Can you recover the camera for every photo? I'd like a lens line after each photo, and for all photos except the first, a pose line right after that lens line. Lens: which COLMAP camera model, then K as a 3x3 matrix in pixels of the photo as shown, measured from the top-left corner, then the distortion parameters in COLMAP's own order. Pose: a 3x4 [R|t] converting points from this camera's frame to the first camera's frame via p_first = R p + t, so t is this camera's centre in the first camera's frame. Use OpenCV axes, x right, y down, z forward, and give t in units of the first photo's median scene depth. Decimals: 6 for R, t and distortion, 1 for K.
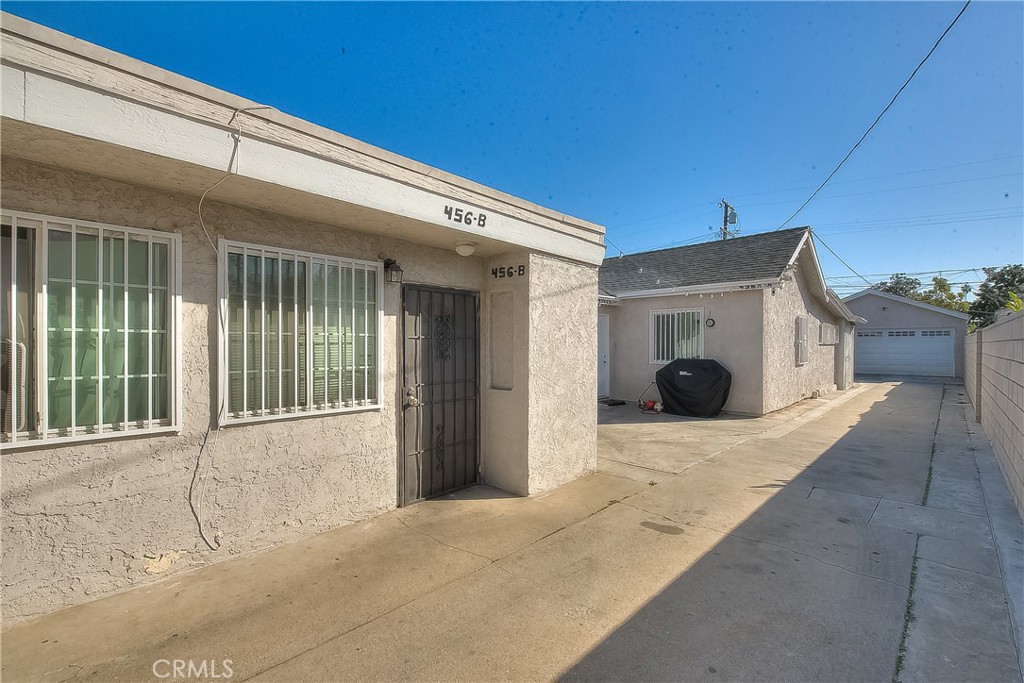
lens RADIAL K [[454.2, 0, 512.0], [0, 454.2, 341.5], [0, 0, 1]] dist [-0.001795, -0.001234]
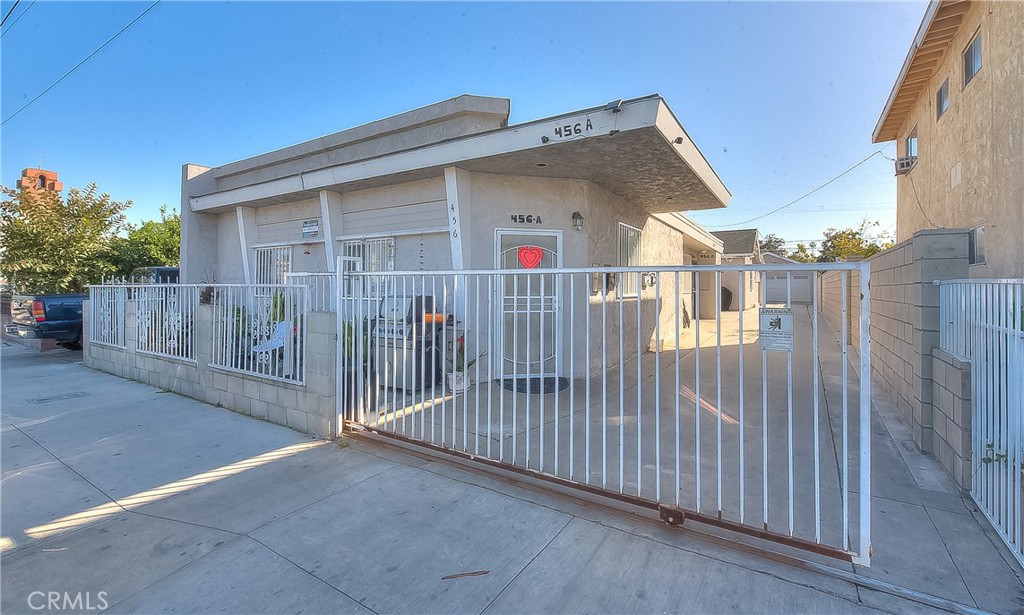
lens RADIAL K [[438.6, 0, 523.8], [0, 438.6, 277.2], [0, 0, 1]] dist [0.002408, 0.000110]
pose [[0.979042, 0.006848, 0.203545, -0.823476], [-0.002918, 0.999804, -0.019597, 0.030344], [-0.203639, 0.018593, 0.978869, -0.798603]]
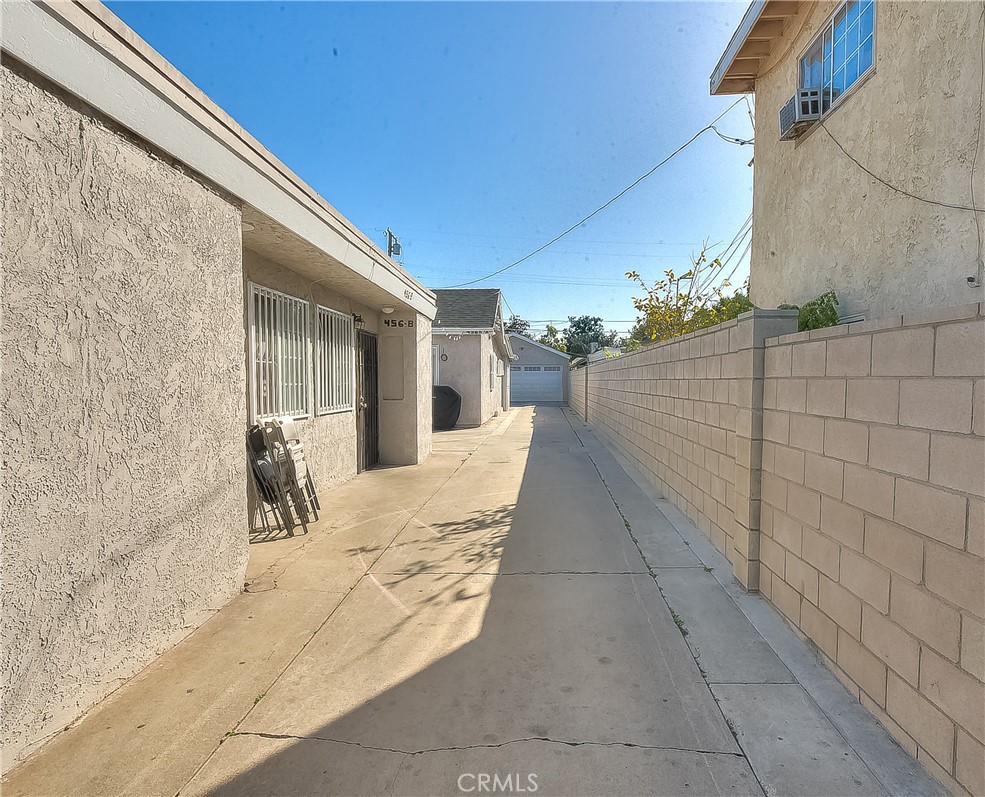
lens RADIAL K [[561.0, 0, 543.9], [0, 561.0, 400.1], [0, 0, 1]] dist [-0.001519, -0.000498]
pose [[0.718163, -0.028243, 0.695301, -0.392584], [-0.000170, 0.999169, 0.040762, 0.011773], [-0.695874, -0.029391, 0.717562, -0.286311]]
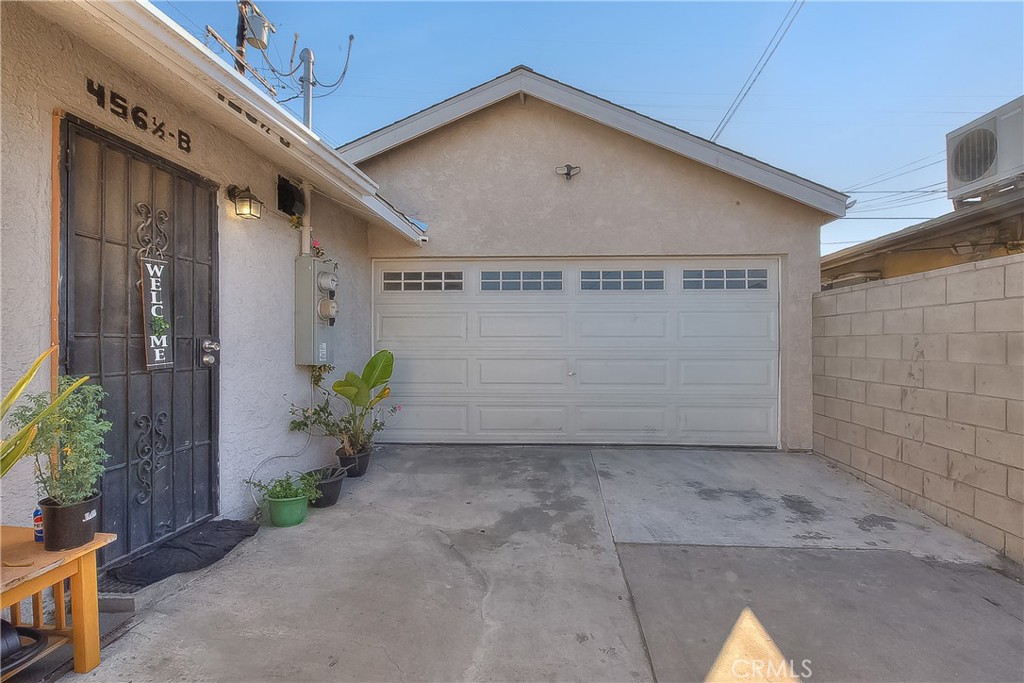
lens RADIAL K [[437.2, 0, 537.3], [0, 437.2, 344.3], [0, 0, 1]] dist [-0.000773, -0.000244]
pose [[0.749418, -0.001865, 0.662095, 1.184112], [-0.003330, 0.999973, 0.006586, 0.029671], [-0.662089, -0.007141, 0.749391, 1.513477]]
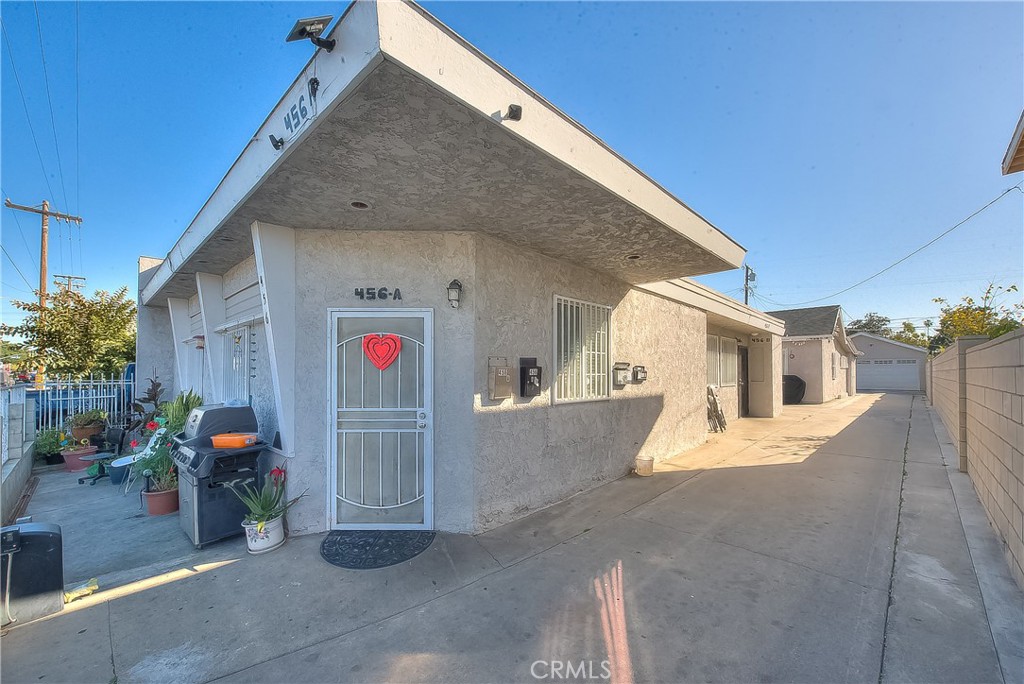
lens RADIAL K [[409.7, 0, 518.2], [0, 409.7, 360.5], [0, 0, 1]] dist [-0.000374, -0.000351]
pose [[0.999996, -0.002336, -0.001362, -0.606962], [0.002303, 0.999710, -0.023959, 0.013338], [0.001417, 0.023956, 0.999712, -0.622816]]
